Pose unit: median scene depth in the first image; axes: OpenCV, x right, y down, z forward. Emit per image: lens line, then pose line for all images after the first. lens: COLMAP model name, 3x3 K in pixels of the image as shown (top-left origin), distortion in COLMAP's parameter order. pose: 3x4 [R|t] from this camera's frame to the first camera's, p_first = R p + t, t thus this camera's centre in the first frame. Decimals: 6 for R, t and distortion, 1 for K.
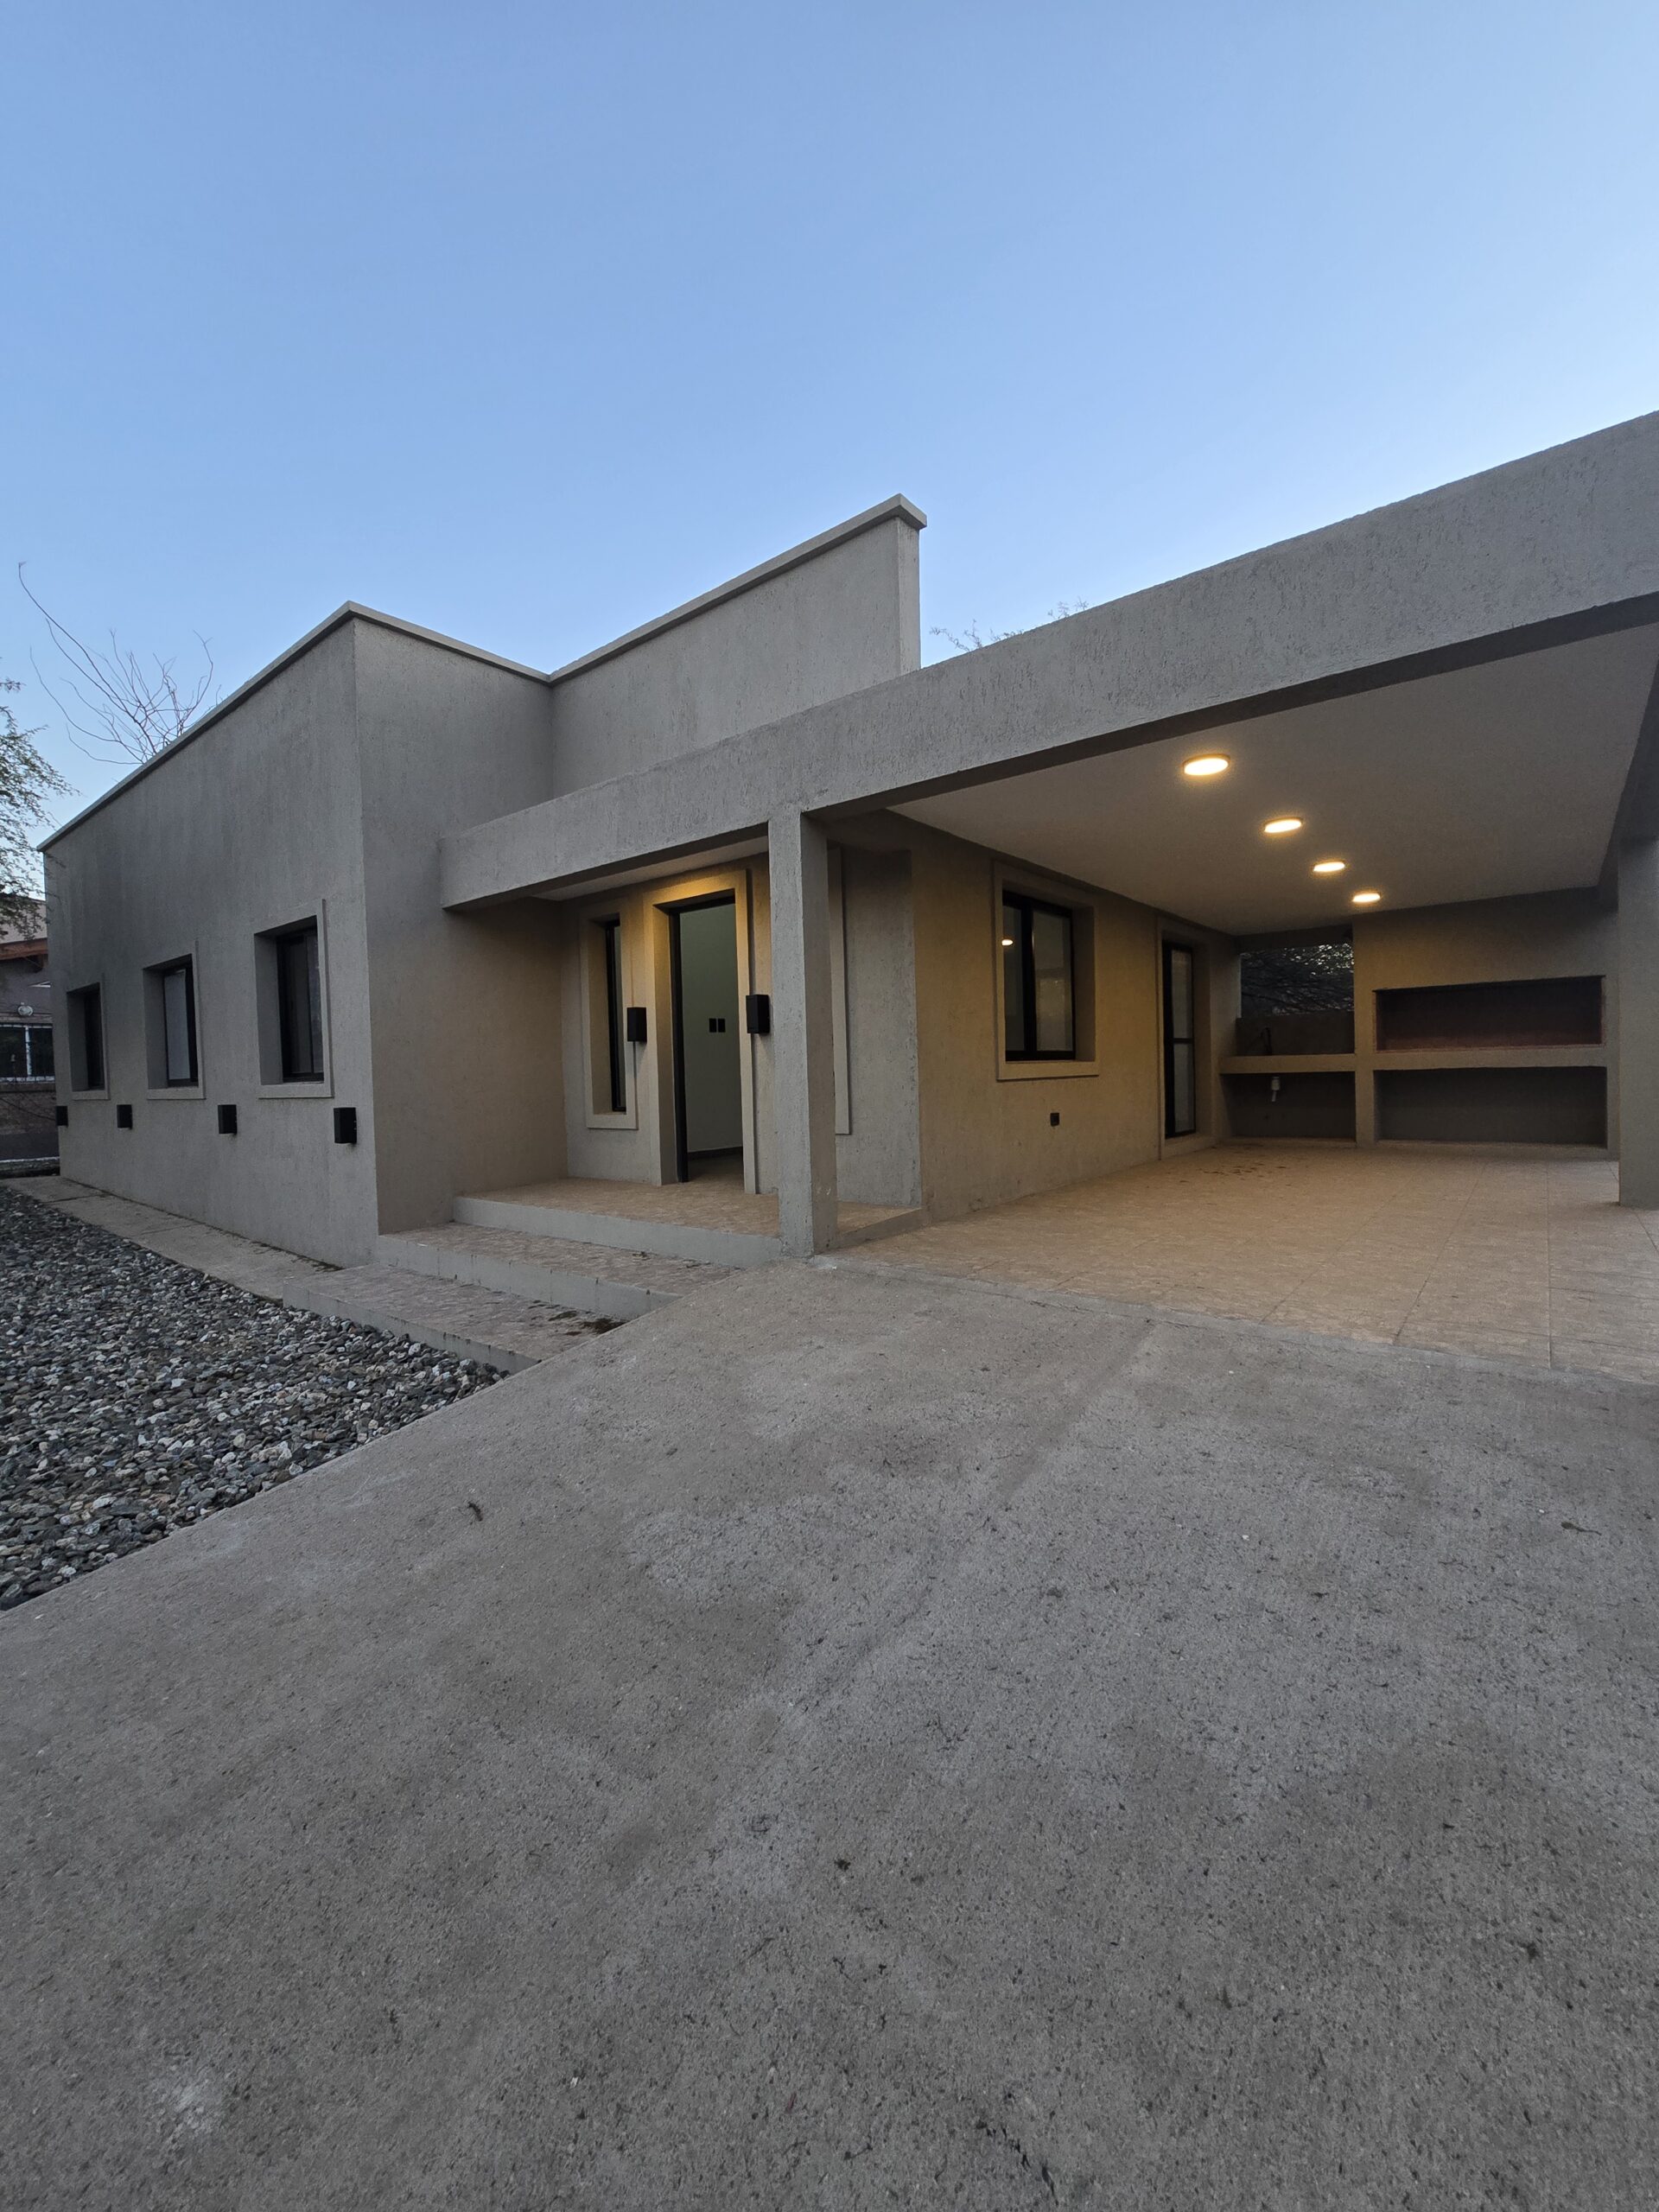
lens RADIAL K [[902.1, 0, 832.8], [0, 902.1, 1093.2], [0, 0, 1]] dist [0.000071, 0.000332]
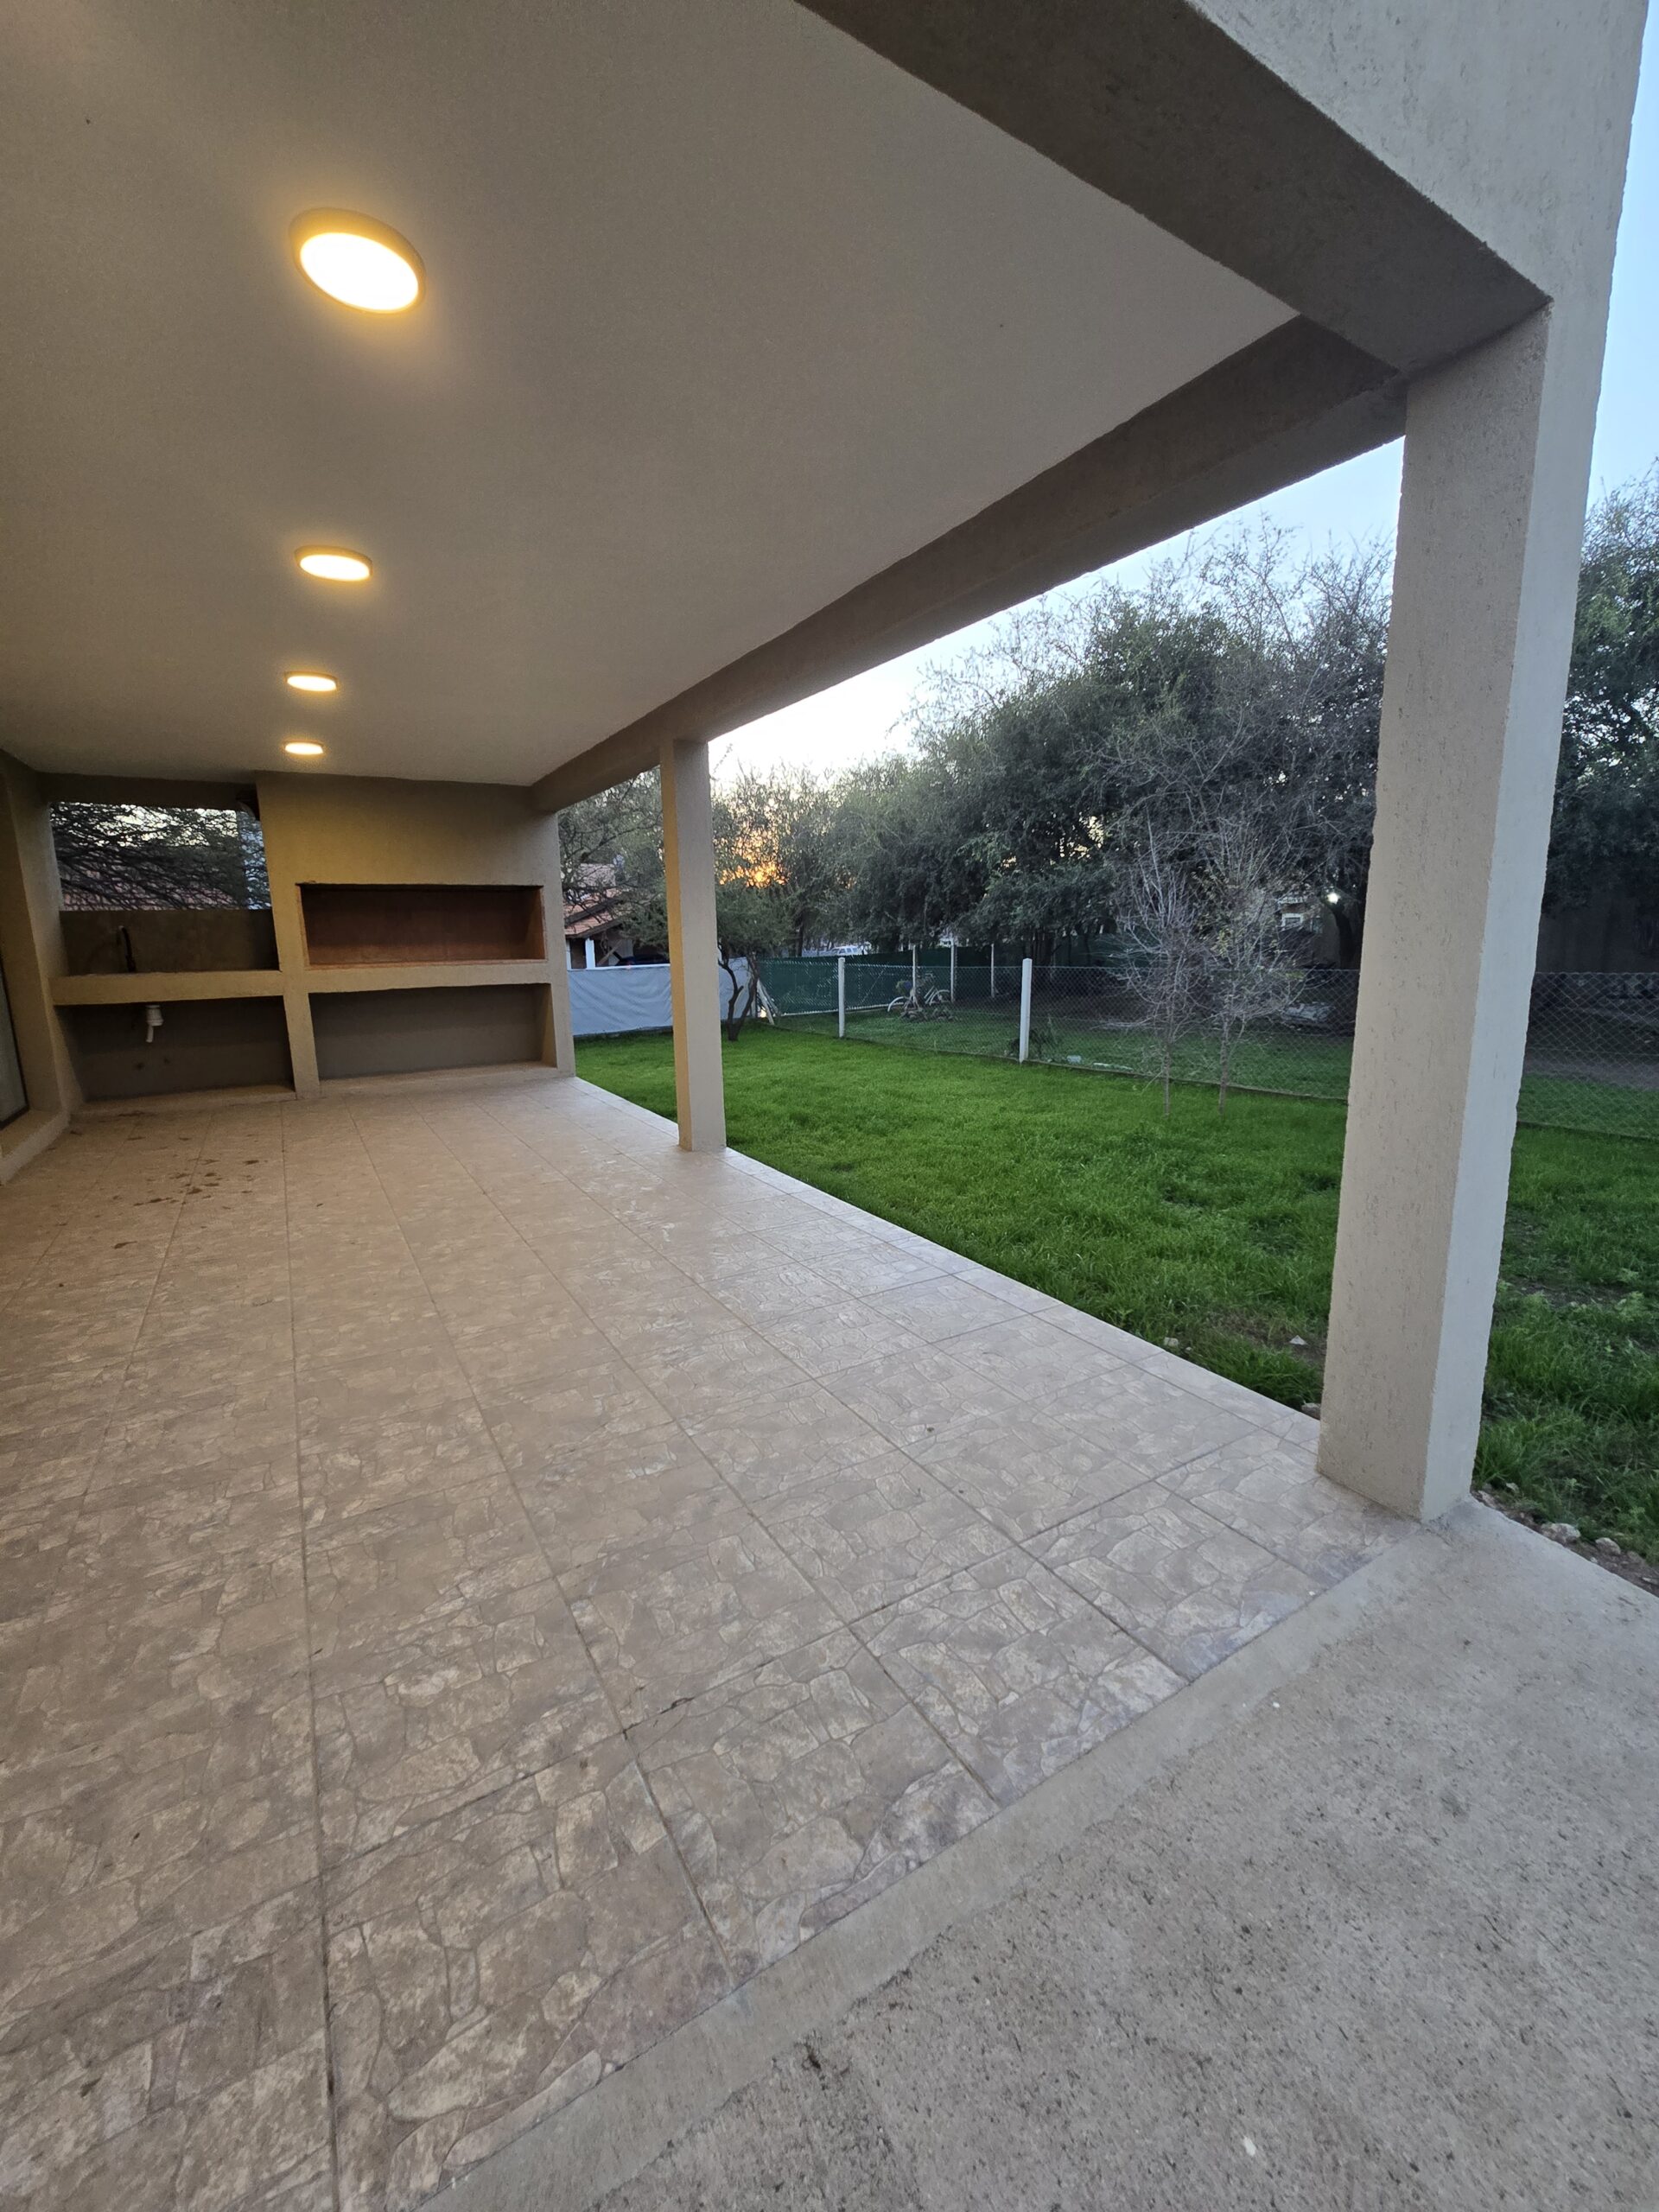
lens RADIAL K [[902.1, 0, 832.8], [0, 902.1, 1093.2], [0, 0, 1]] dist [0.000071, 0.000332]
pose [[0.334474, -0.150453, 0.930318, 0.047519], [0.029099, 0.988352, 0.149376, -0.042214], [-0.941956, -0.022891, 0.334956, 0.350599]]
